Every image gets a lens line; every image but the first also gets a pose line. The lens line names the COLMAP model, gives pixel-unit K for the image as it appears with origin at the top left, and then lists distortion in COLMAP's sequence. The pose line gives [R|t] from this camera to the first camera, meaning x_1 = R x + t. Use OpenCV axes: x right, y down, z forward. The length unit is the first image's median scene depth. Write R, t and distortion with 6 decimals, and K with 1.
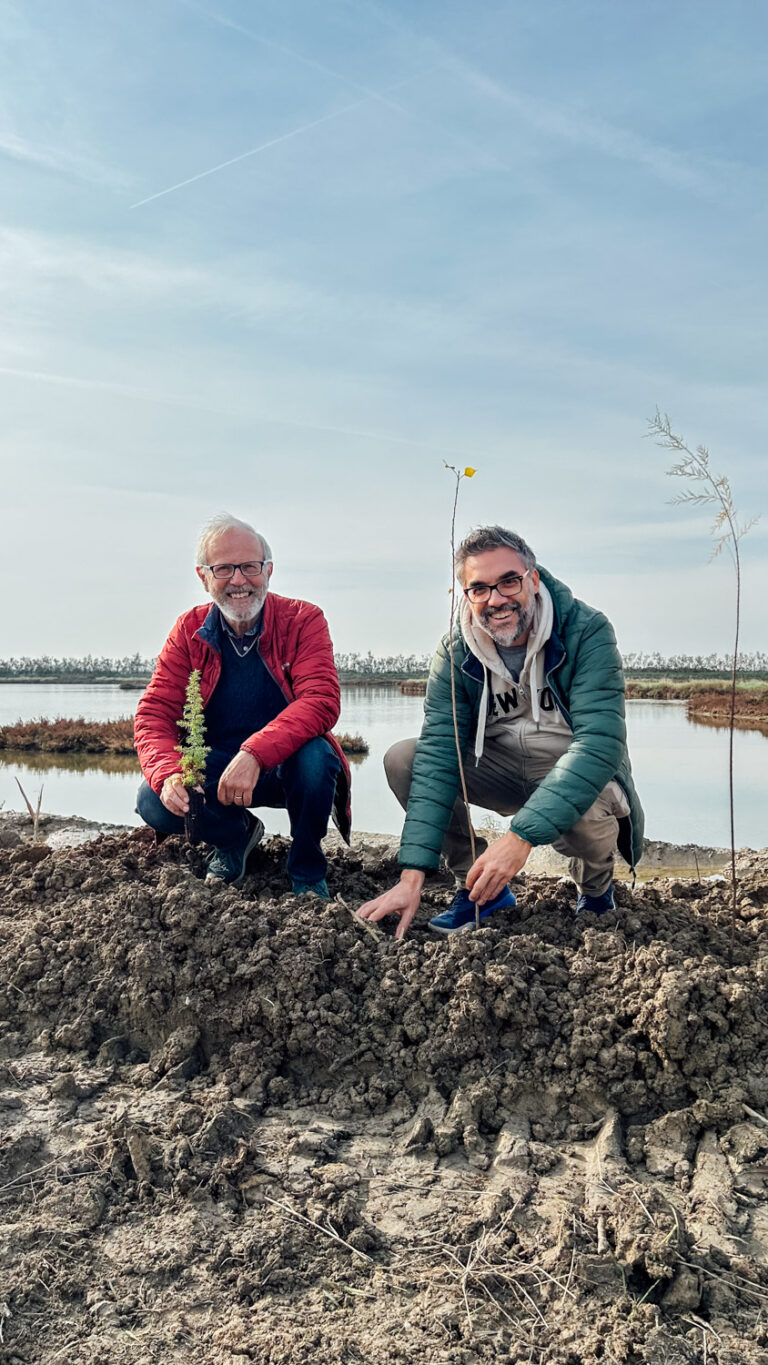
lens RADIAL K [[1033.0, 0, 397.2], [0, 1033.0, 651.8], [0, 0, 1]] dist [0.008583, 0.003845]
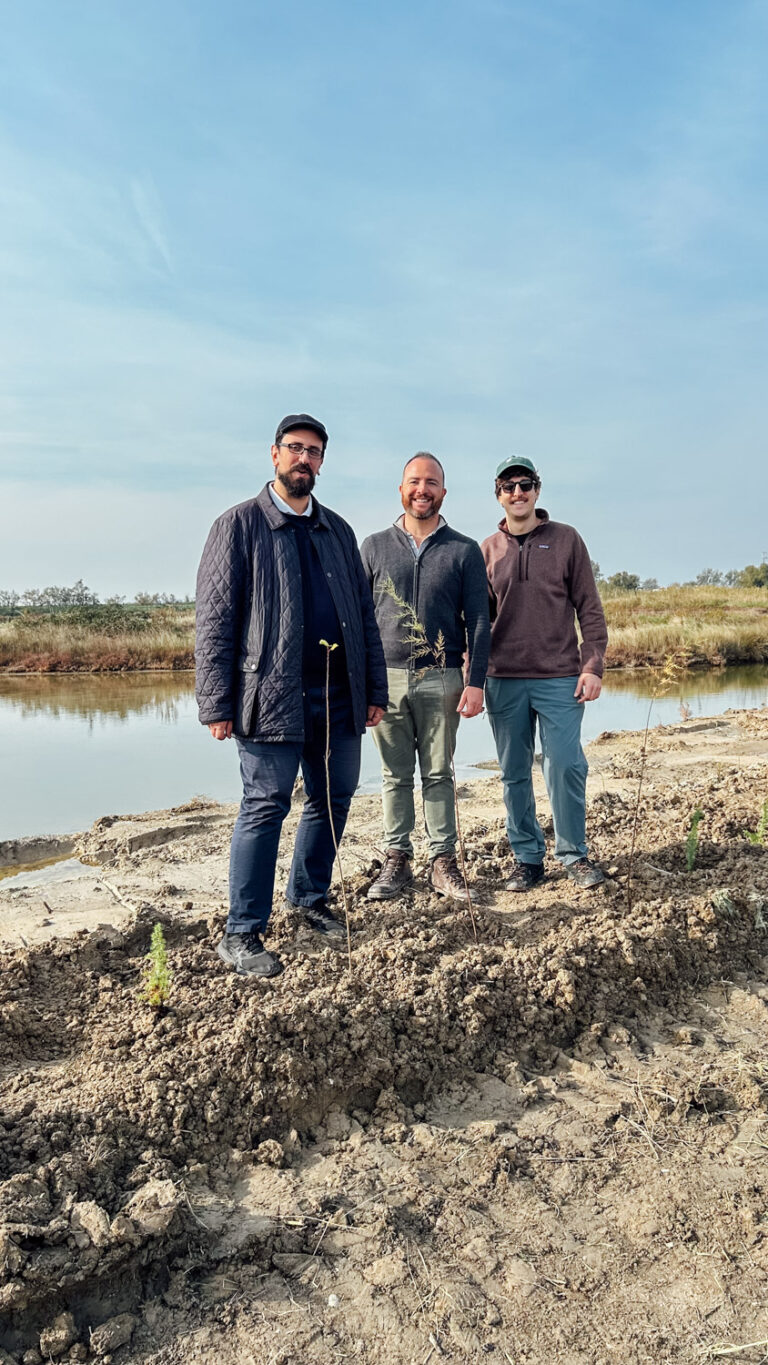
lens RADIAL K [[1033.0, 0, 381.7], [0, 1033.0, 669.1], [0, 0, 1]] dist [0.008583, 0.003845]
pose [[0.637712, -0.061188, 0.767841, -0.071863], [-0.002257, 0.996687, 0.081299, -0.018905], [-0.770271, -0.053578, 0.635461, 0.007670]]
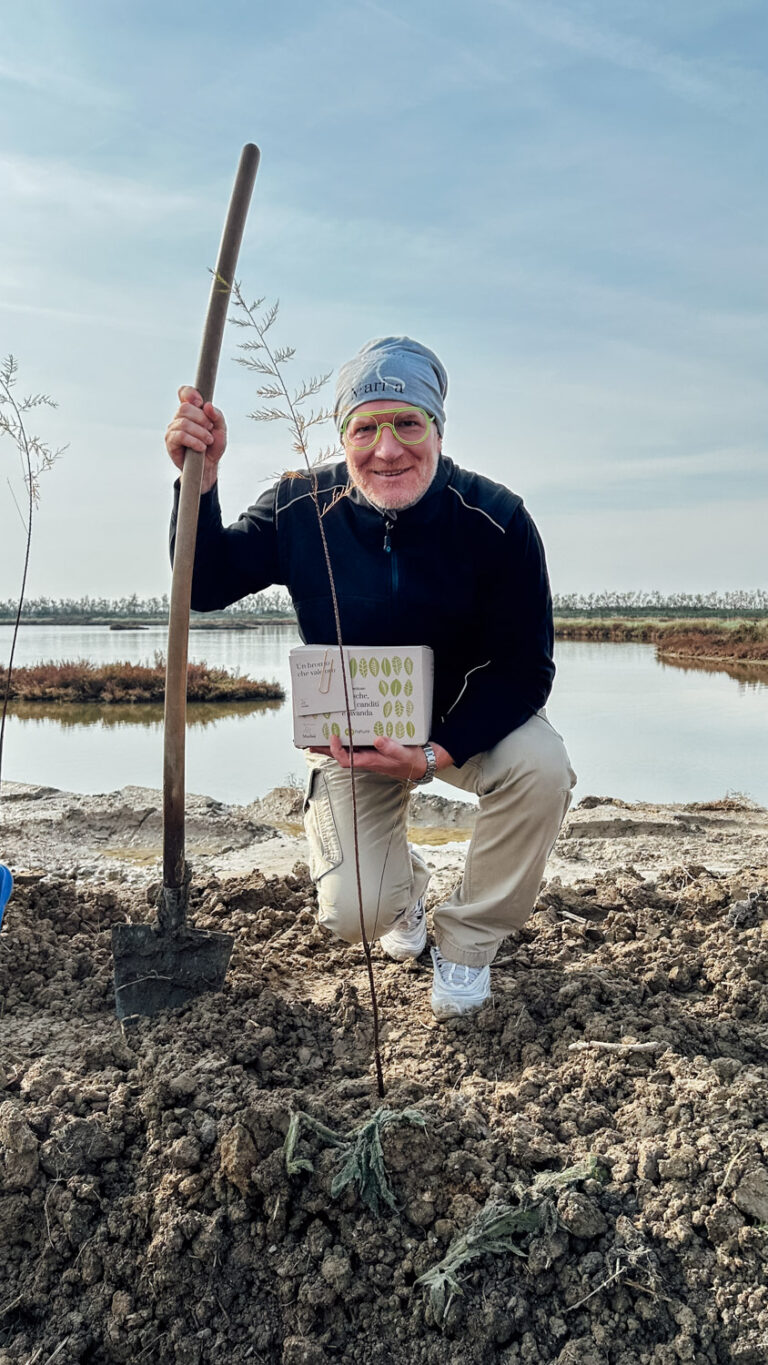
lens RADIAL K [[1033.0, 0, 386.1], [0, 1033.0, 670.8], [0, 0, 1]] dist [0.008583, 0.003845]
pose [[0.999778, -0.002945, -0.020873, 0.048031], [0.004550, 0.996999, 0.077278, -0.001936], [0.020583, -0.077356, 0.996791, 0.016079]]
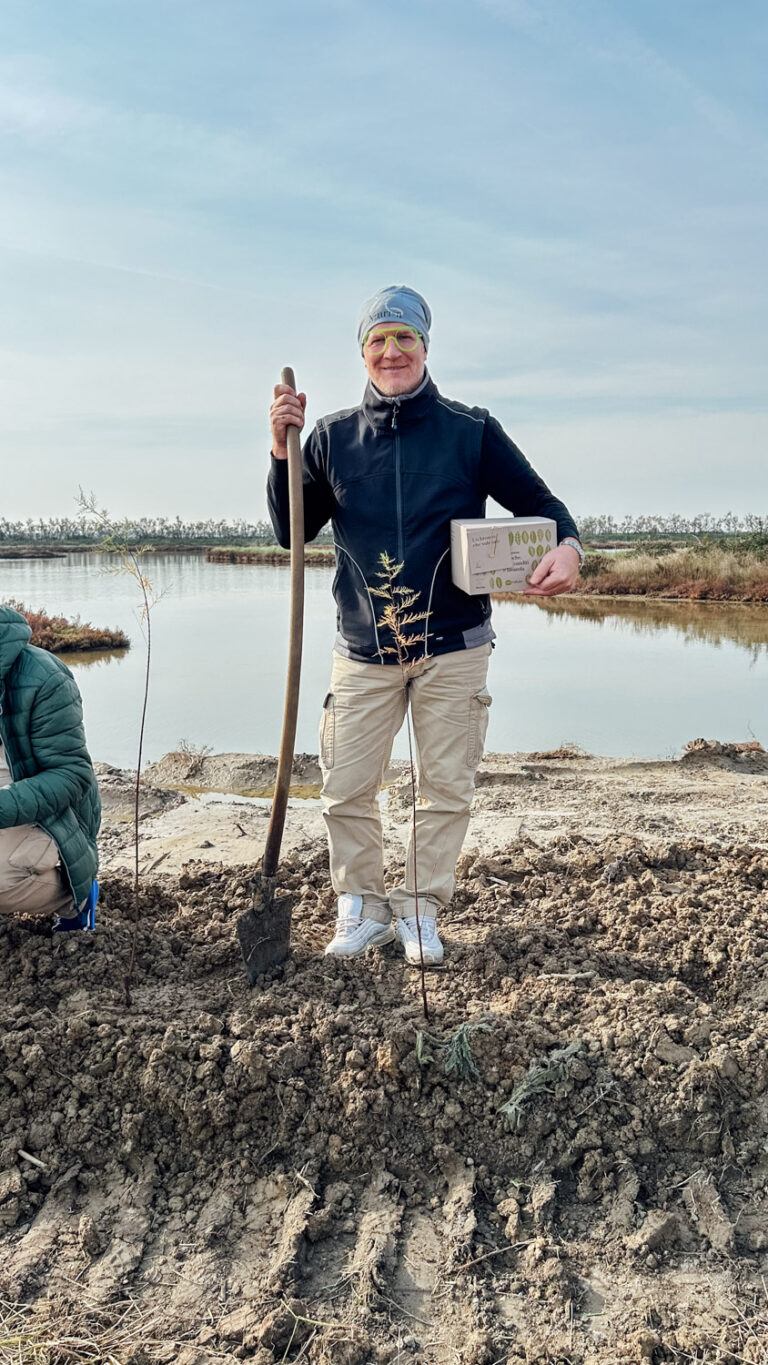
lens RADIAL K [[1033.0, 0, 391.0], [0, 1033.0, 683.1], [0, 0, 1]] dist [0.008583, 0.003845]
pose [[0.986317, -0.030004, 0.162104, 0.031503], [0.003010, 0.986413, 0.164259, -0.016602], [-0.164830, -0.161524, 0.973006, -0.009532]]
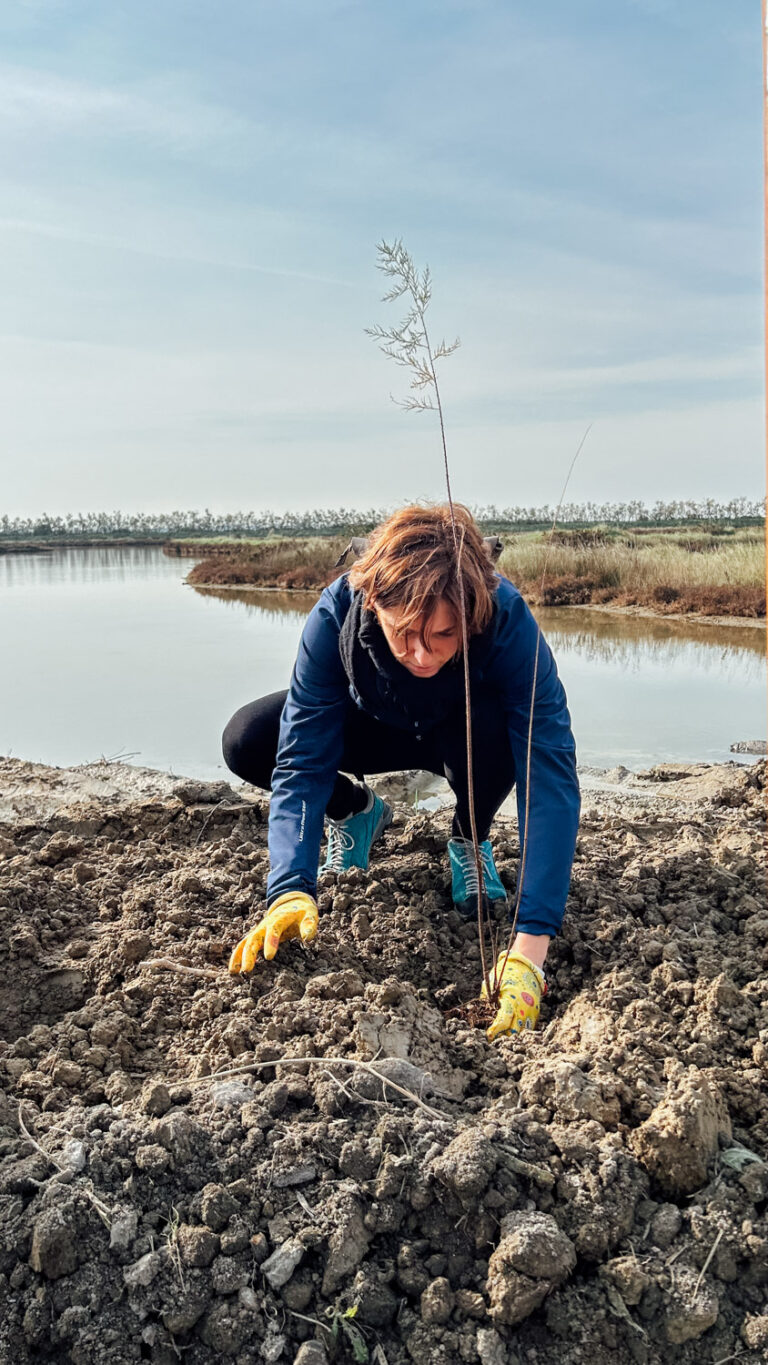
lens RADIAL K [[1033.0, 0, 391.5], [0, 1033.0, 675.1], [0, 0, 1]] dist [0.008583, 0.003845]
pose [[0.999805, -0.019745, -0.000128, 0.531679], [0.019504, 0.986561, 0.162223, -0.003156], [-0.003077, -0.162194, 0.986754, -0.004983]]
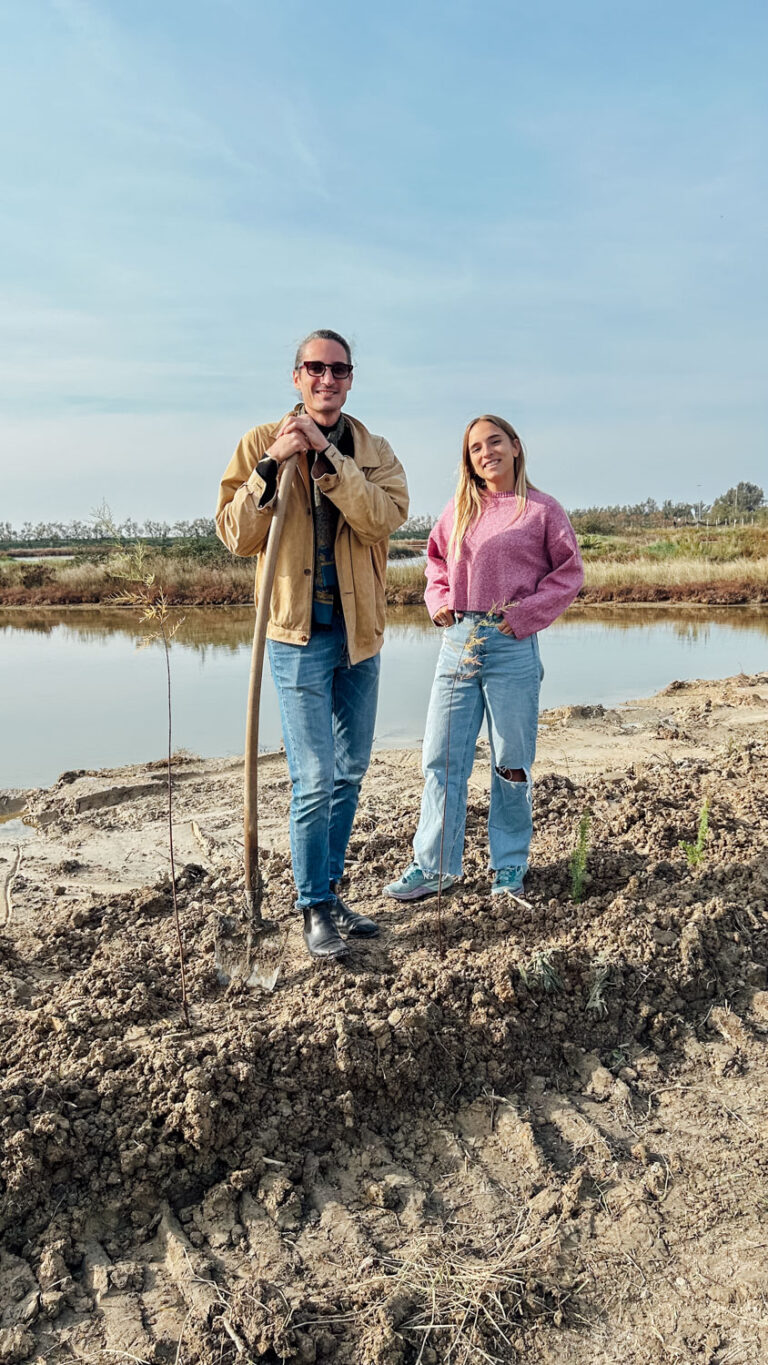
lens RADIAL K [[1033.0, 0, 382.9], [0, 1033.0, 683.5], [0, 0, 1]] dist [0.008583, 0.003845]
pose [[0.745315, -0.112500, 0.657152, -0.018224], [0.006259, 0.986798, 0.161835, -0.019323], [-0.666683, -0.116505, 0.736180, 0.000632]]
